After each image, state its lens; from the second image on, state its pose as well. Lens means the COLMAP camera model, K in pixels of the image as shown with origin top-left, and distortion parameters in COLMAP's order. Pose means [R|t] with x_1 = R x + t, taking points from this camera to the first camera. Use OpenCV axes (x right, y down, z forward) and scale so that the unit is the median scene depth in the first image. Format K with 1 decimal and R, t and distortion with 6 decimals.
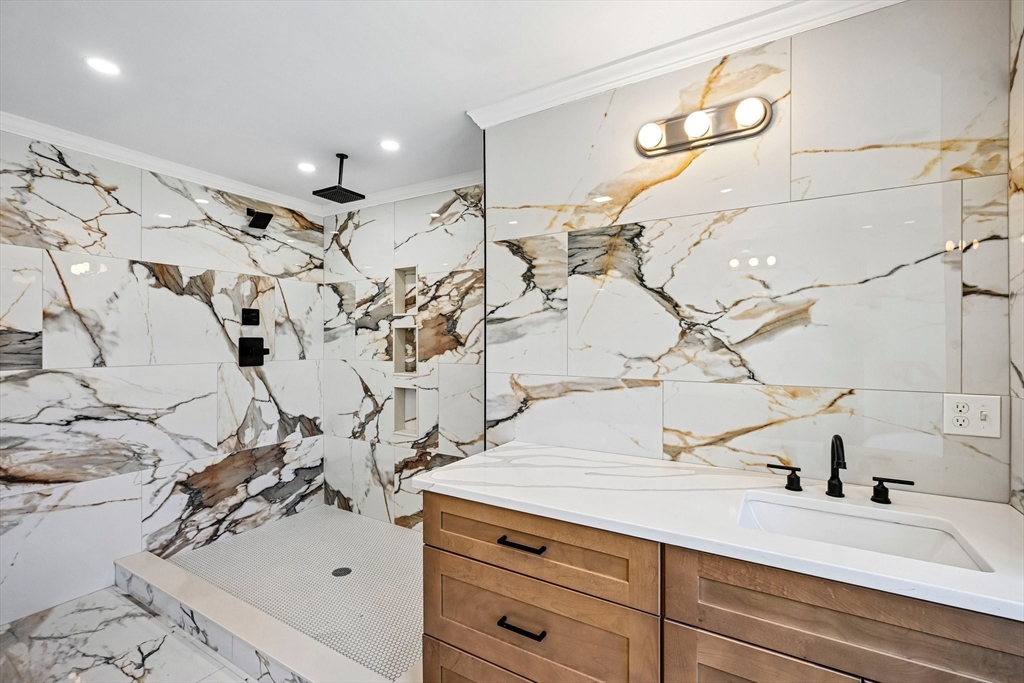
lens RADIAL K [[455.9, 0, 512.6], [0, 455.9, 341.6], [0, 0, 1]] dist [0.000766, -0.000199]
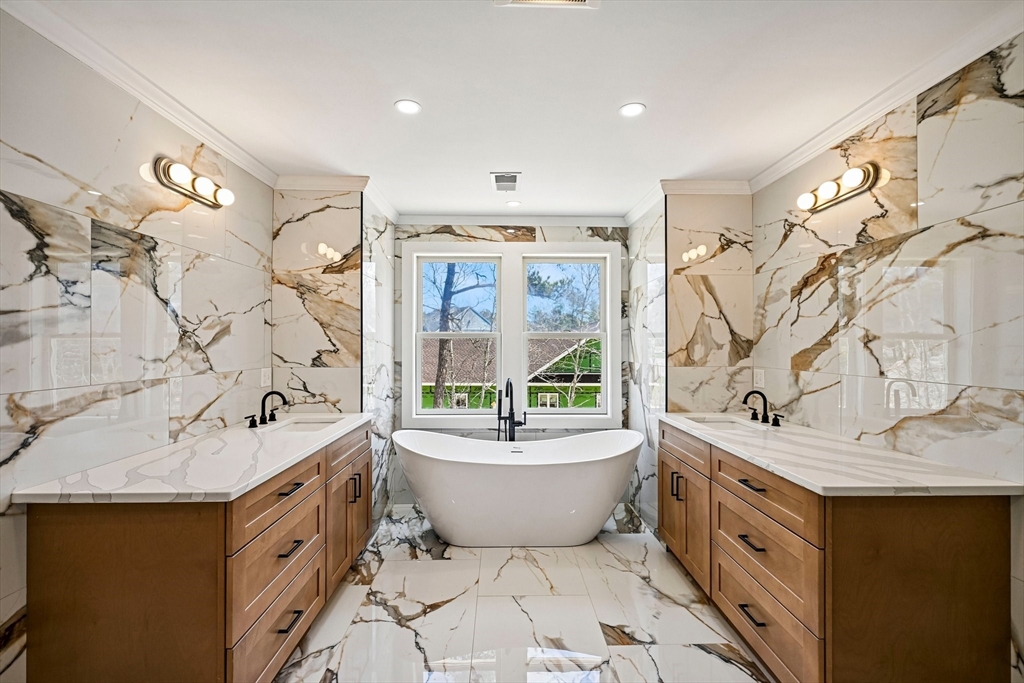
lens RADIAL K [[455.9, 0, 511.9], [0, 455.9, 344.0], [0, 0, 1]] dist [0.000766, -0.000199]
pose [[-0.536143, -0.000575, 0.844127, -1.011714], [0.001058, 0.999999, 0.001353, -0.003080], [-0.844127, 0.001618, -0.536142, 0.775427]]
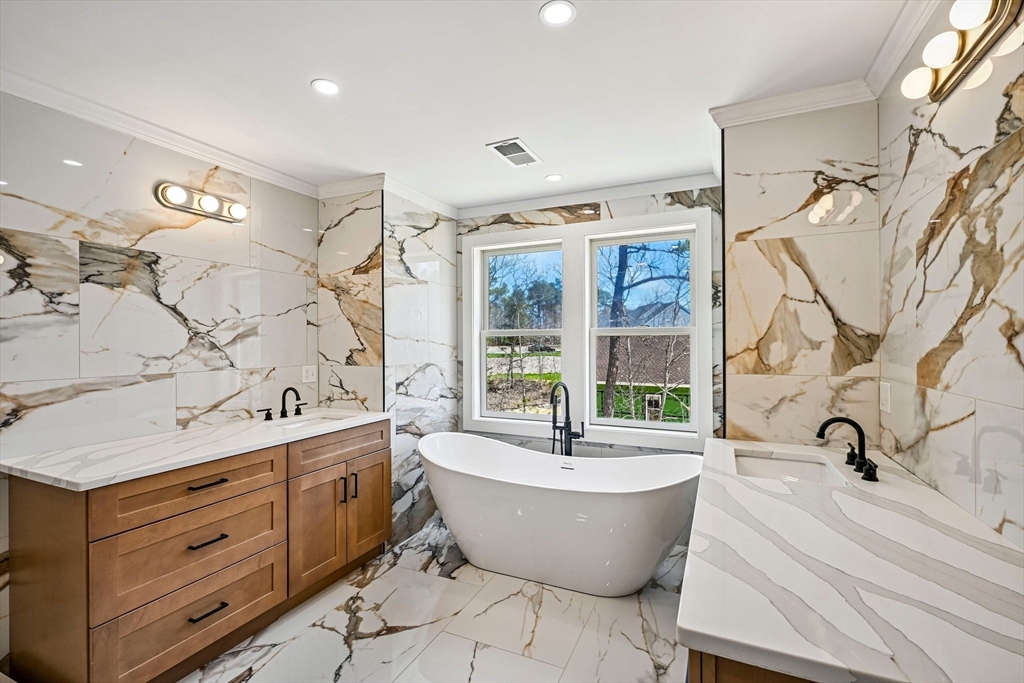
lens RADIAL K [[455.9, 0, 511.5], [0, 455.9, 343.9], [0, 0, 1]] dist [0.000766, -0.000199]
pose [[-0.112388, -0.002981, 0.993660, -1.009965], [0.005695, 0.999977, 0.003645, -0.001622], [-0.993648, 0.006069, -0.112368, 0.130685]]
